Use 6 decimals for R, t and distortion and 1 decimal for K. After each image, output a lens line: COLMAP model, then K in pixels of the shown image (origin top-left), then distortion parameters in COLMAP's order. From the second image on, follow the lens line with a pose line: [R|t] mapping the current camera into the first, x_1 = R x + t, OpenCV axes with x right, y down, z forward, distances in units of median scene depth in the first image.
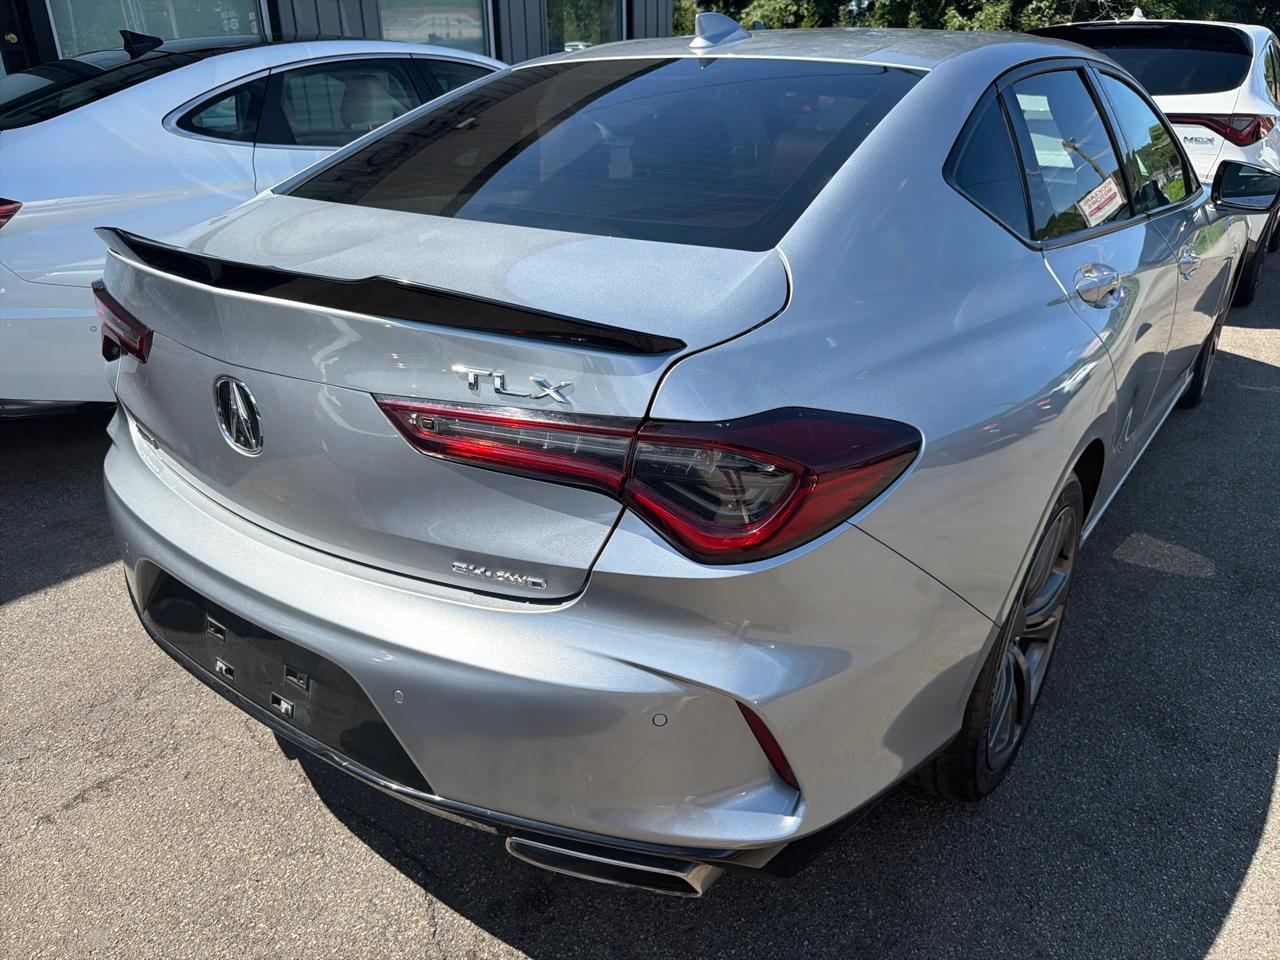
lens RADIAL K [[935.4, 0, 630.3], [0, 935.4, 472.9], [0, 0, 1]] dist [0.006902, -0.020535]
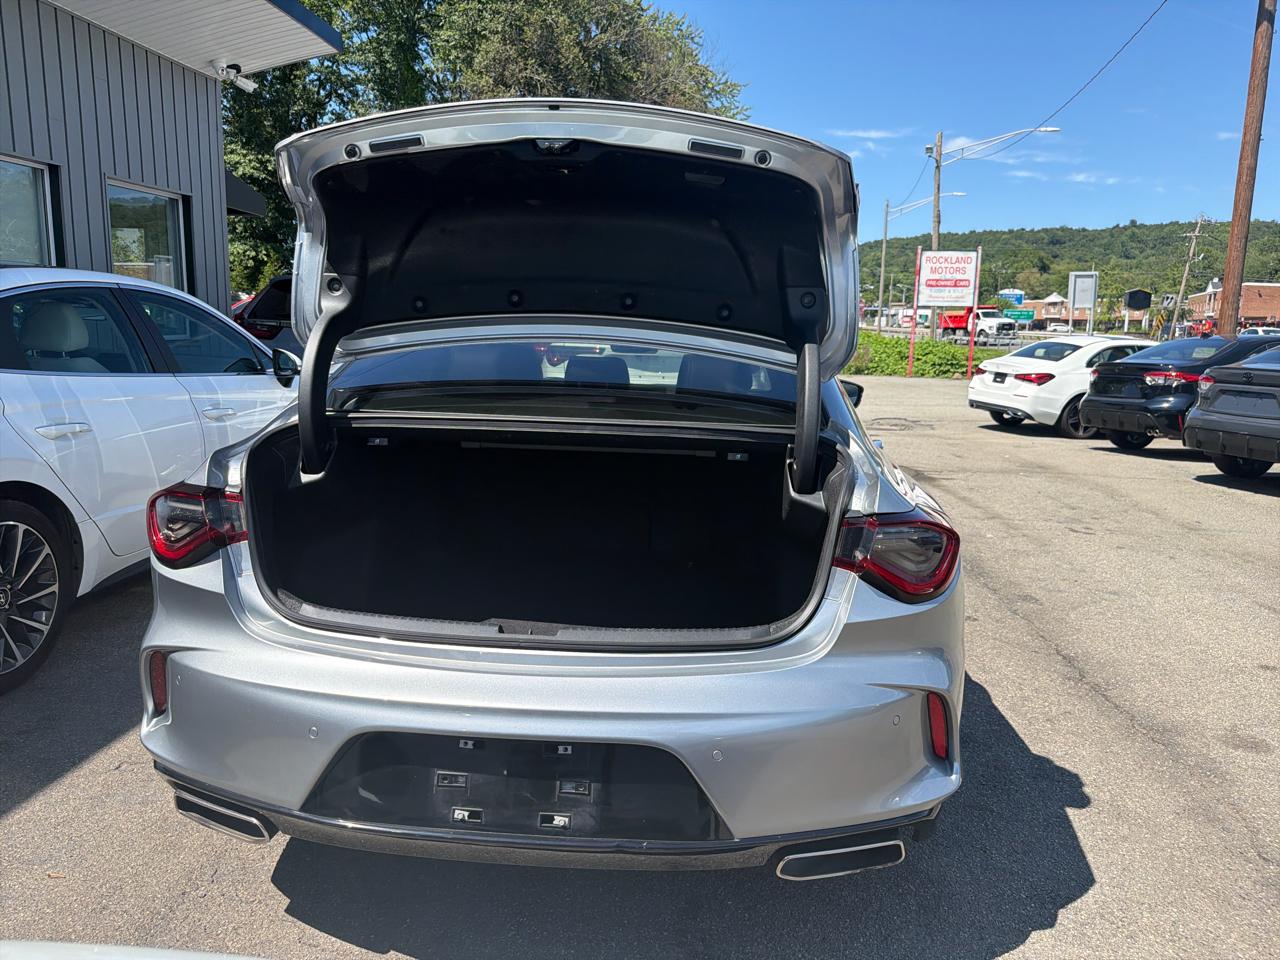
lens RADIAL K [[935.4, 0, 627.7], [0, 935.4, 467.0], [0, 0, 1]] dist [0.006902, -0.020535]
pose [[0.844630, -0.061018, 0.531862, -0.881855], [0.187245, 0.964405, -0.186715, 0.062224], [-0.501537, 0.257294, 0.825991, -0.094227]]
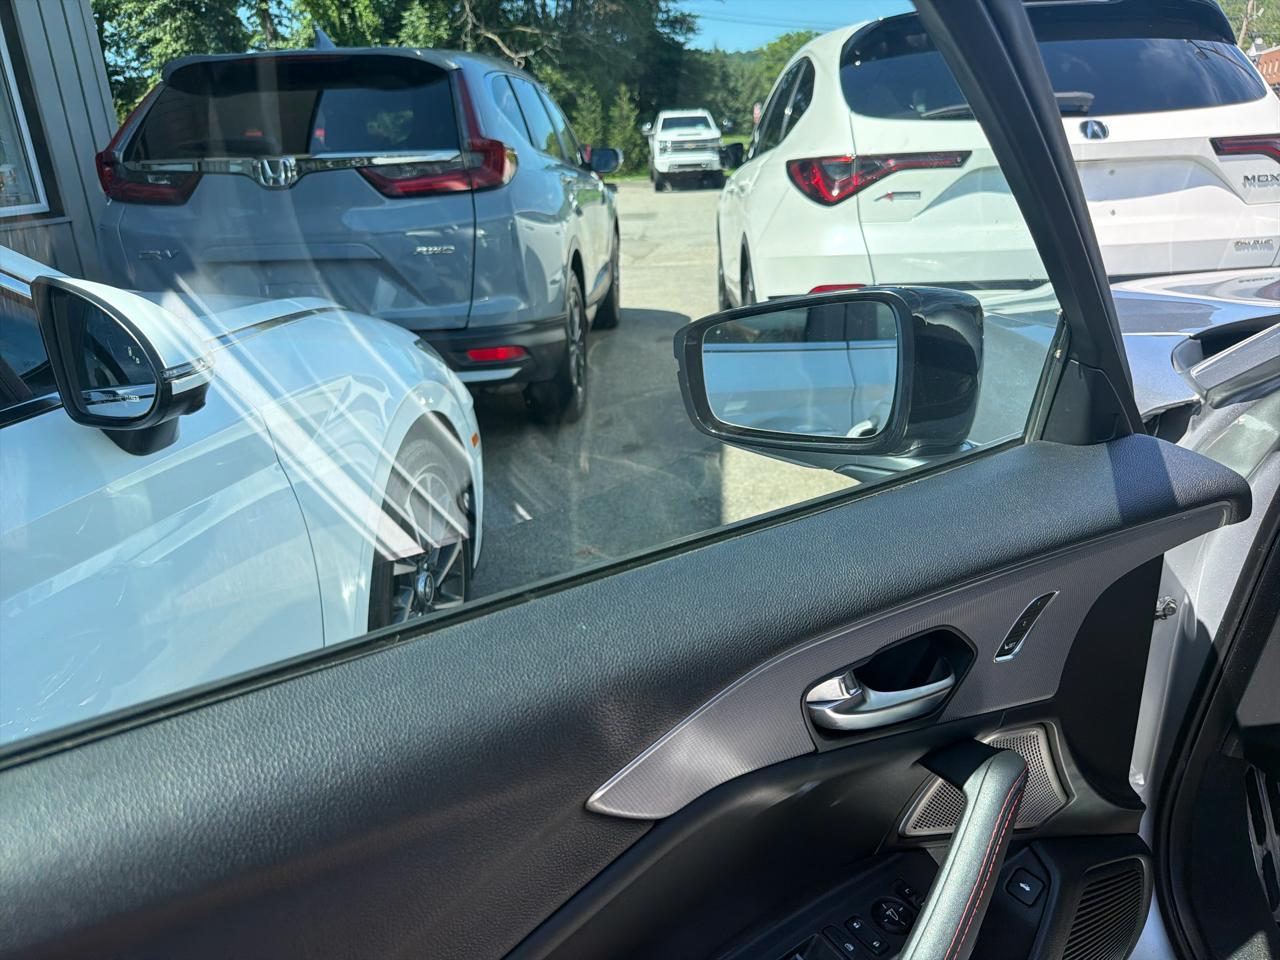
lens RADIAL K [[923.5, 0, 607.7], [0, 923.5, 476.2], [0, 0, 1]] dist [-0.001252, -0.002699]
pose [[0.842343, -0.225879, 0.489323, -0.149375], [0.262914, 0.964792, -0.007230, -0.966937], [-0.470462, 0.134741, 0.872073, 2.481116]]
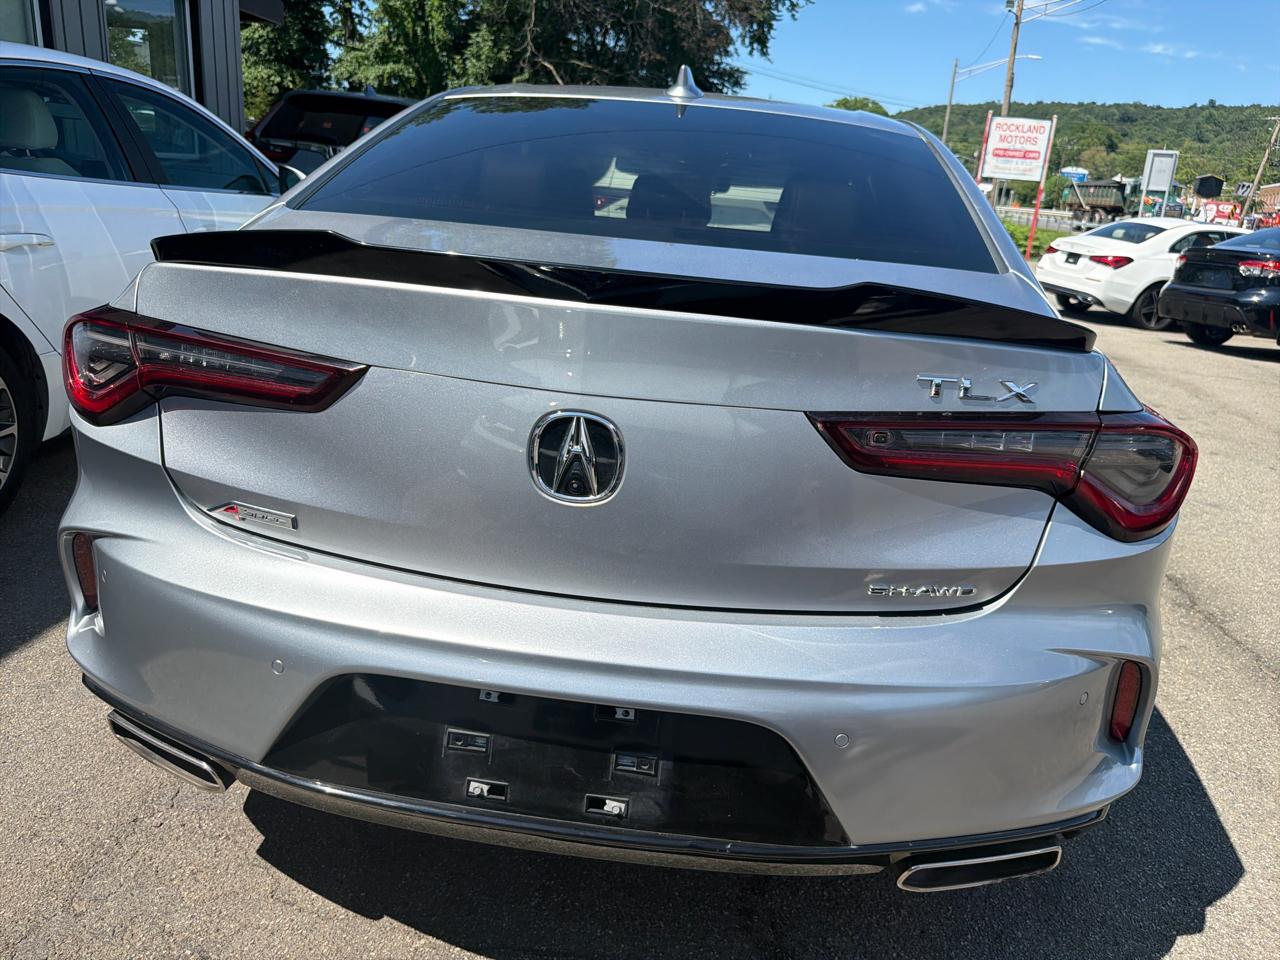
lens RADIAL K [[935.4, 0, 633.0], [0, 935.4, 480.2], [0, 0, 1]] dist [0.006902, -0.020535]
pose [[0.860053, -0.089276, 0.502334, -0.746363], [0.123926, 0.991641, -0.035938, -0.005336], [-0.494926, 0.093161, 0.863927, 0.249922]]
